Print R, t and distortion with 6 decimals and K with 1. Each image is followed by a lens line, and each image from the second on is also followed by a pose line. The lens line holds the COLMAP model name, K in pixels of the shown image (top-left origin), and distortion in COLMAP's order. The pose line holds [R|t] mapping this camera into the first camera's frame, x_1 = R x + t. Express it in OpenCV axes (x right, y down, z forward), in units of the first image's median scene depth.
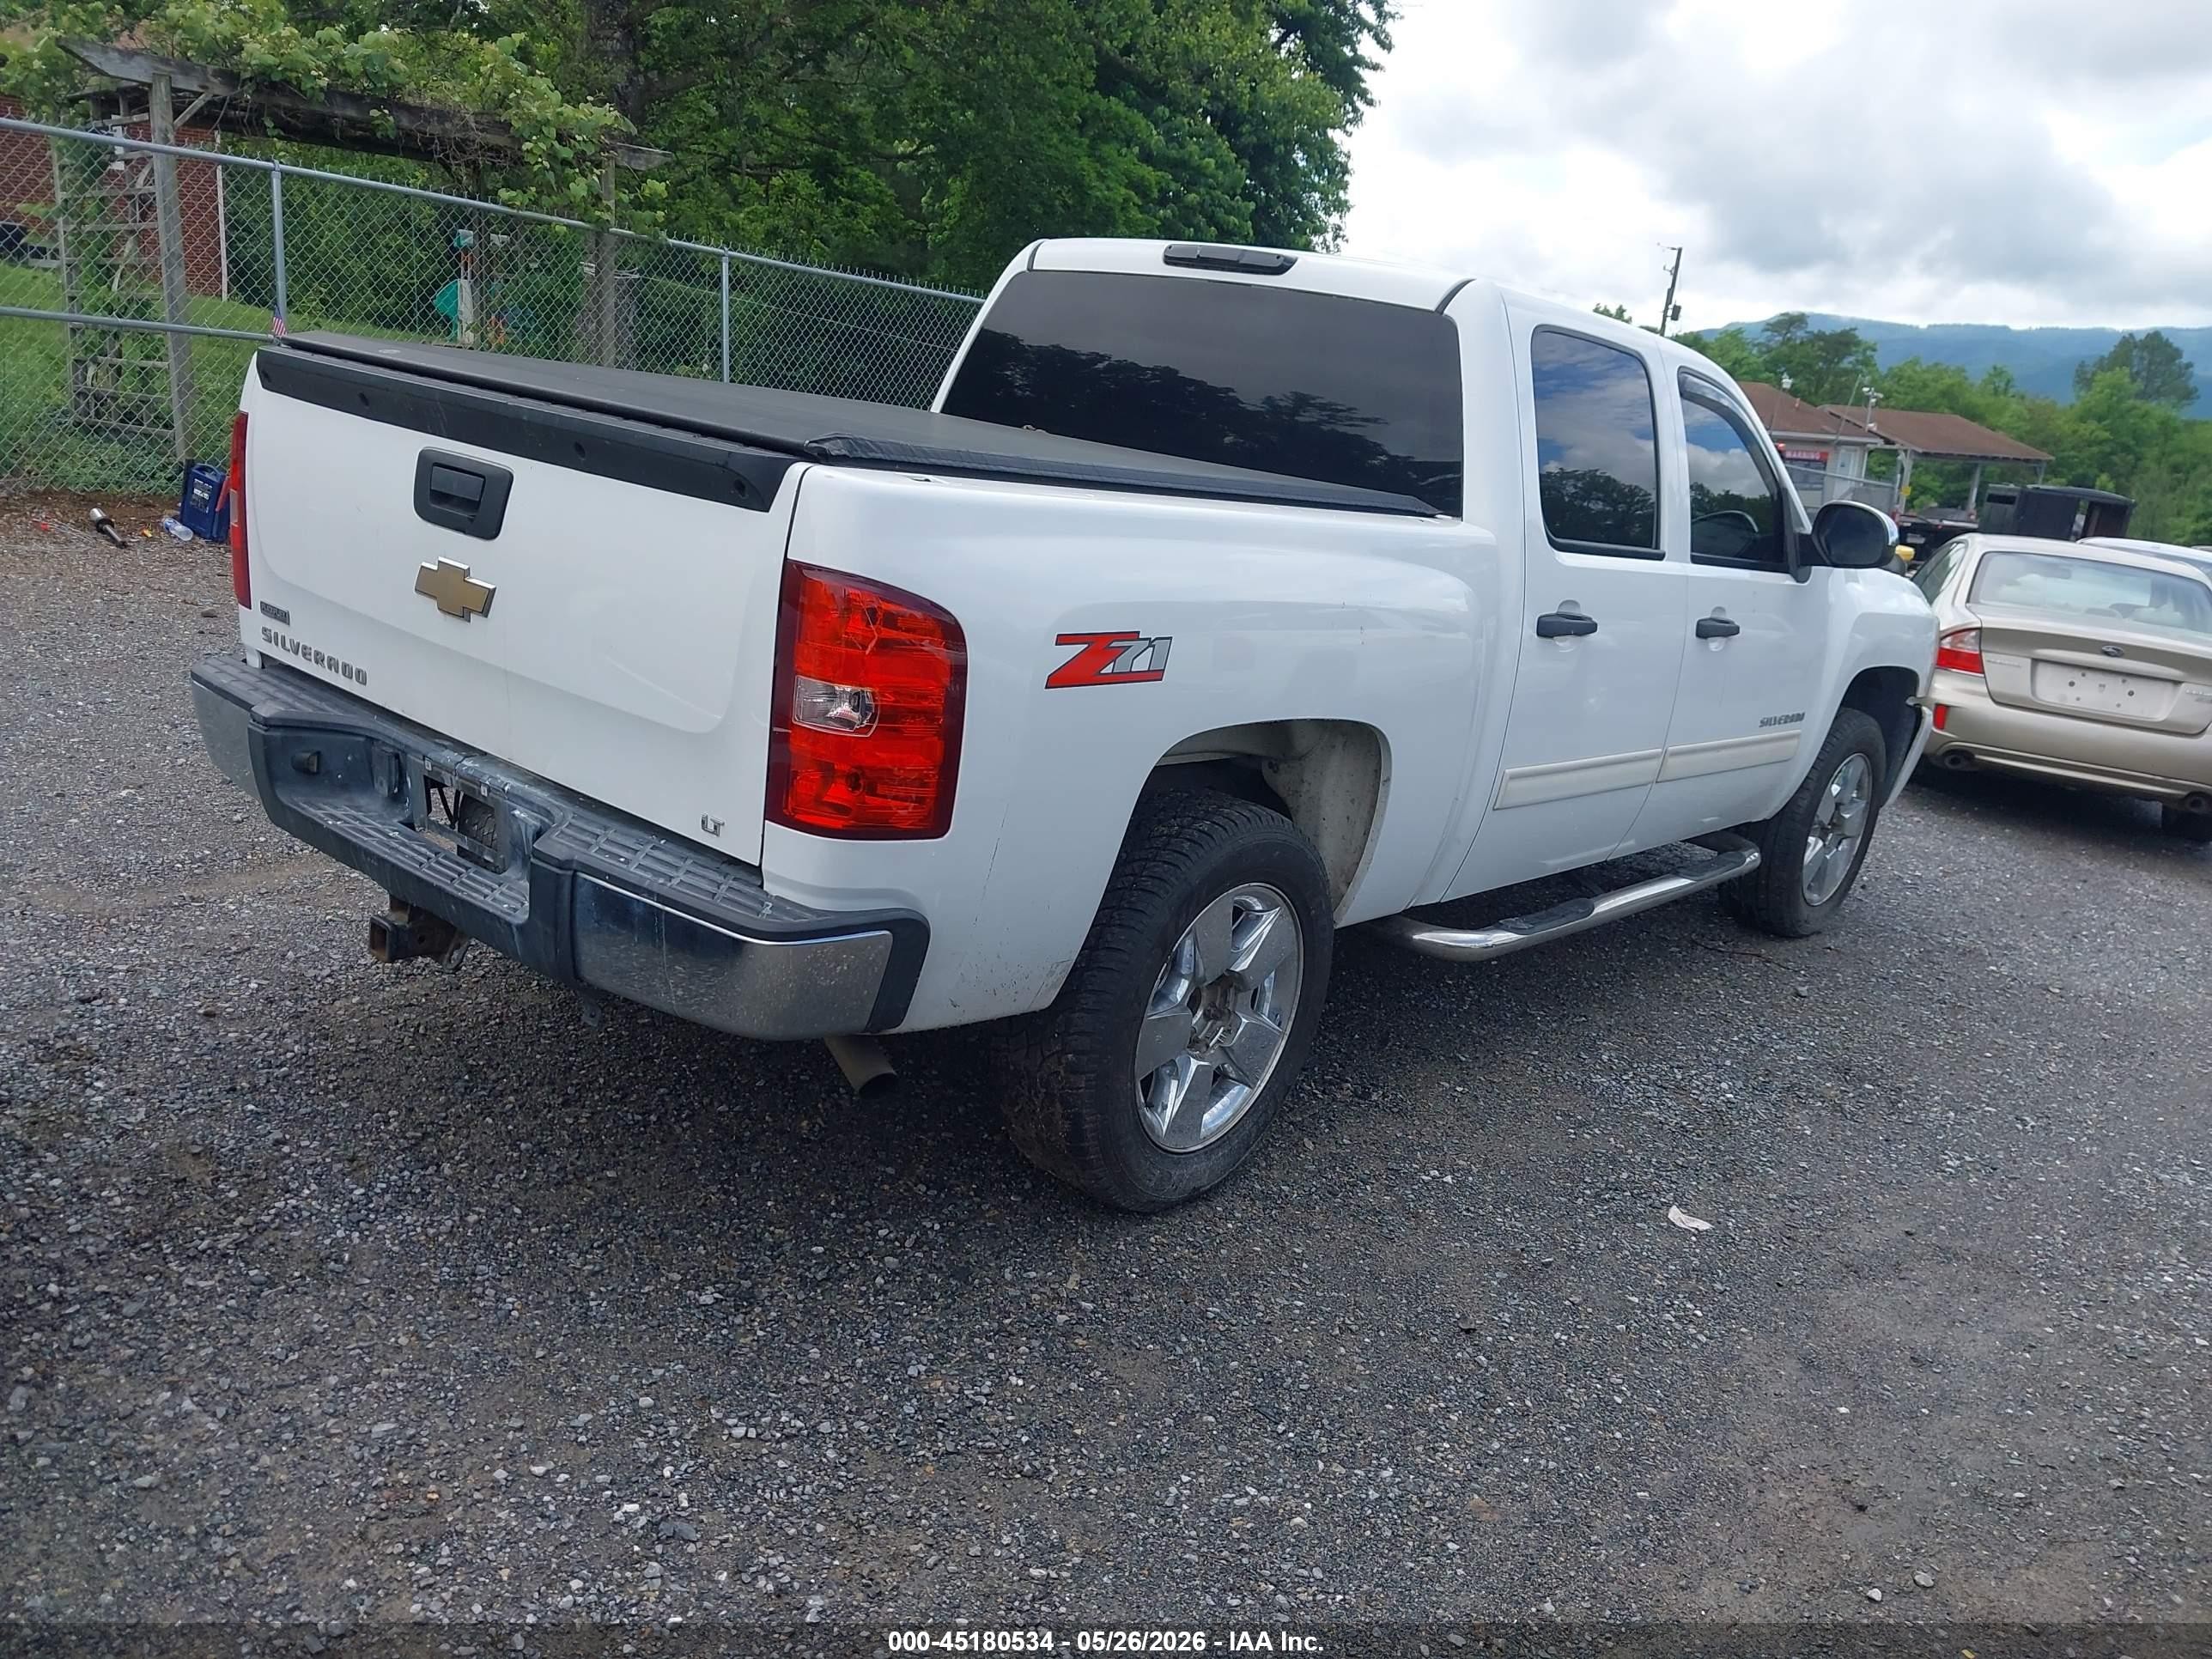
lens RADIAL K [[1740.9, 0, 1150.0], [0, 1740.9, 826.1], [0, 0, 1]] dist [0.001972, -0.006097]
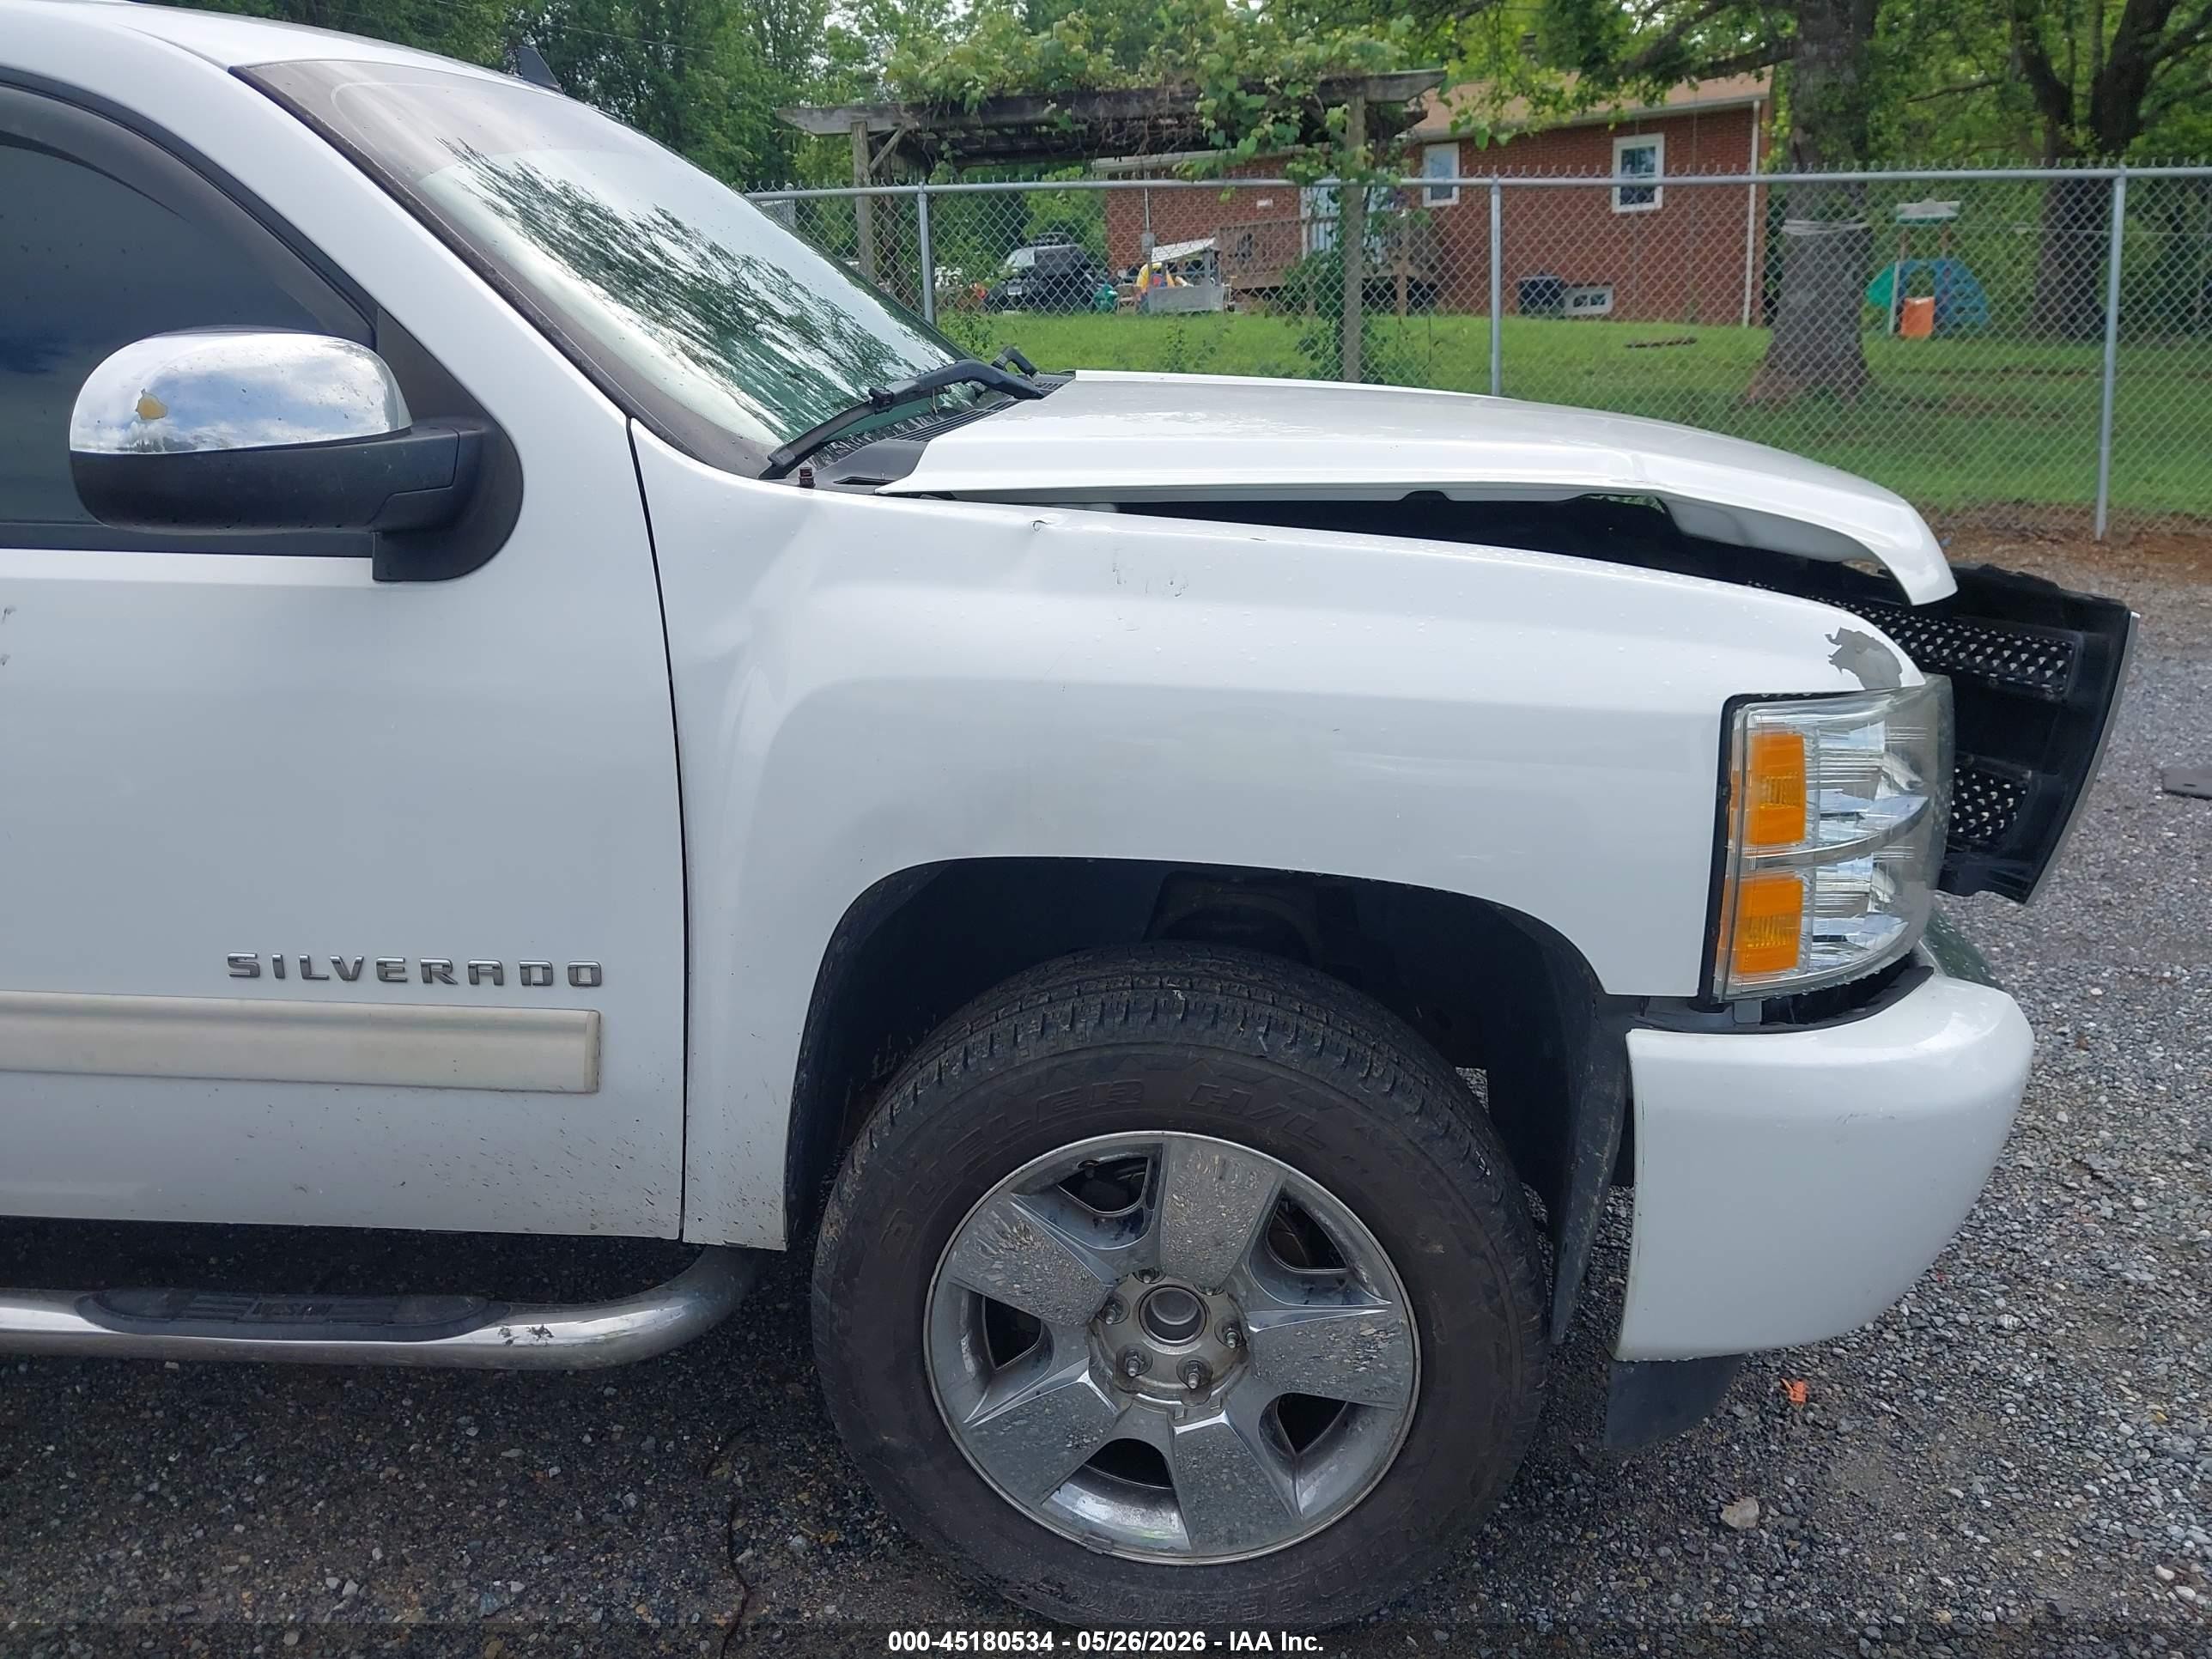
lens RADIAL K [[1759.9, 0, 1100.6], [0, 1759.9, 884.4], [0, 0, 1]] dist [-0.077314, 0.083128]
pose [[0.550358, 0.127817, -0.825087, 0.818387], [-0.112179, 0.990572, 0.078627, -0.136999], [0.827358, 0.049284, 0.559508, 1.031373]]
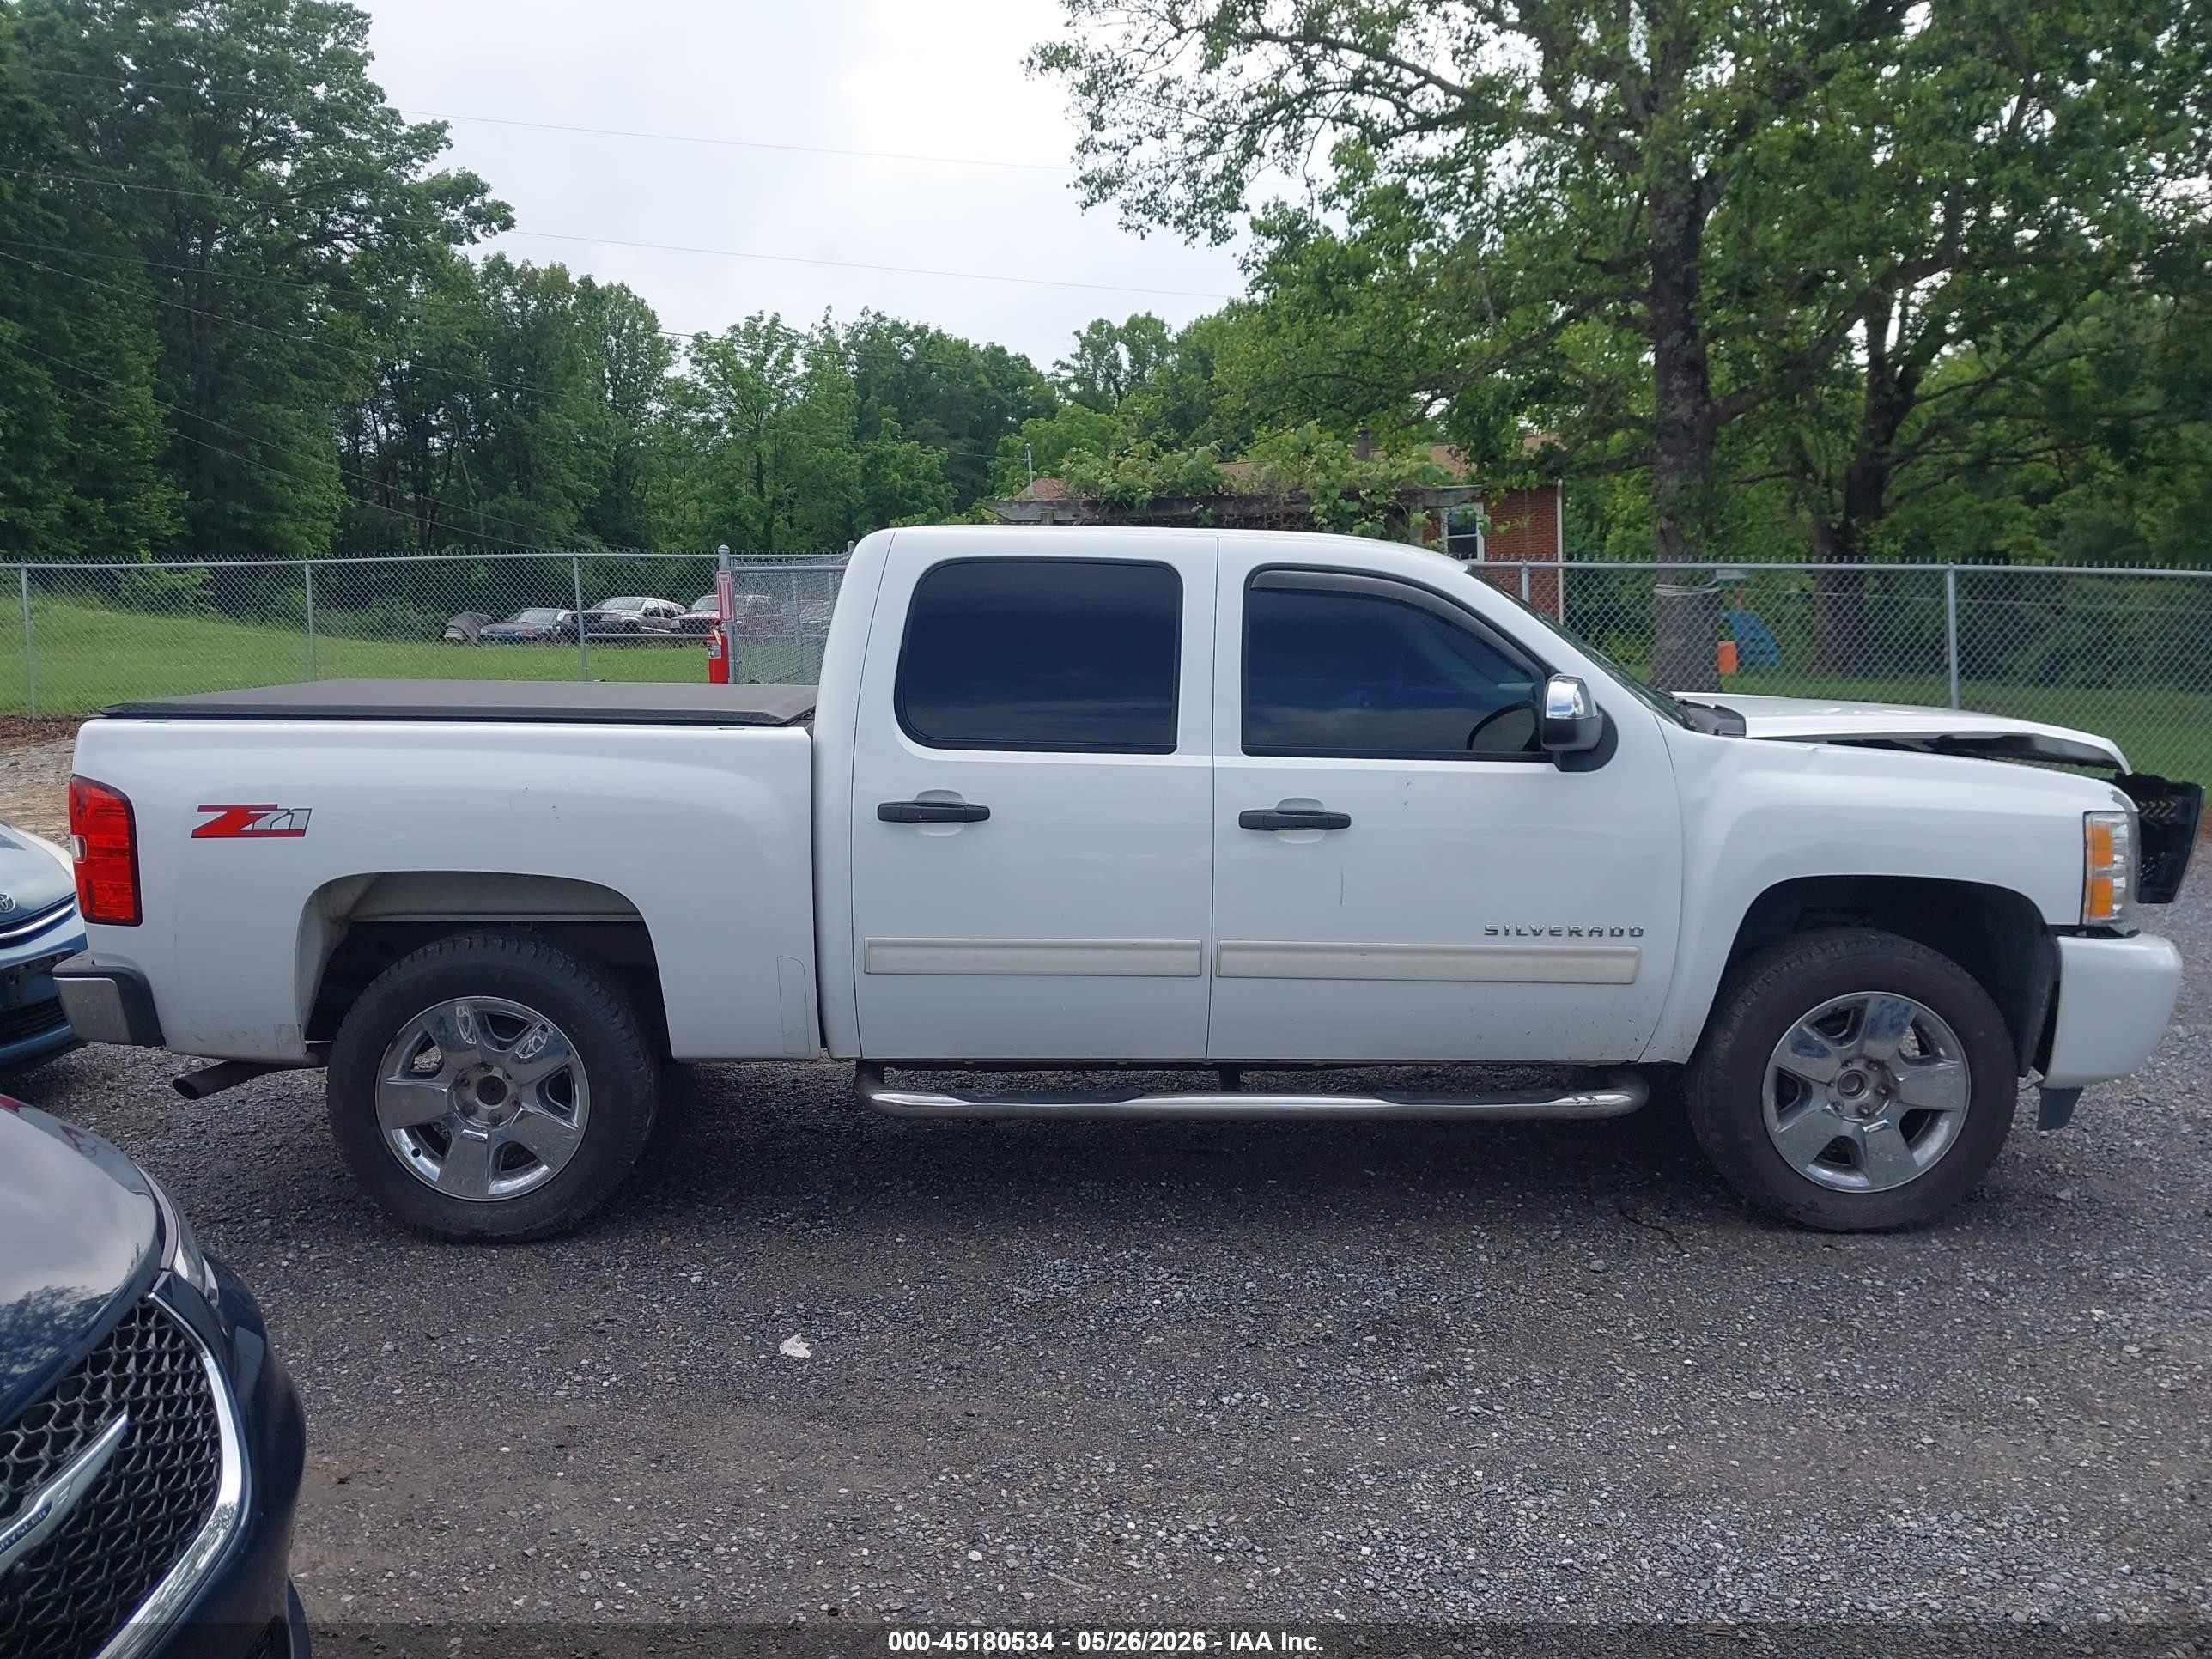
lens RADIAL K [[1765.2, 0, 1111.7], [0, 1765.2, 856.7], [0, 0, 1]] dist [0.004691, -0.002545]
pose [[0.657264, -0.034950, -0.752849, 0.974583], [-0.095950, 0.986915, -0.129585, 0.040174], [0.747527, 0.157407, 0.645311, 0.307810]]
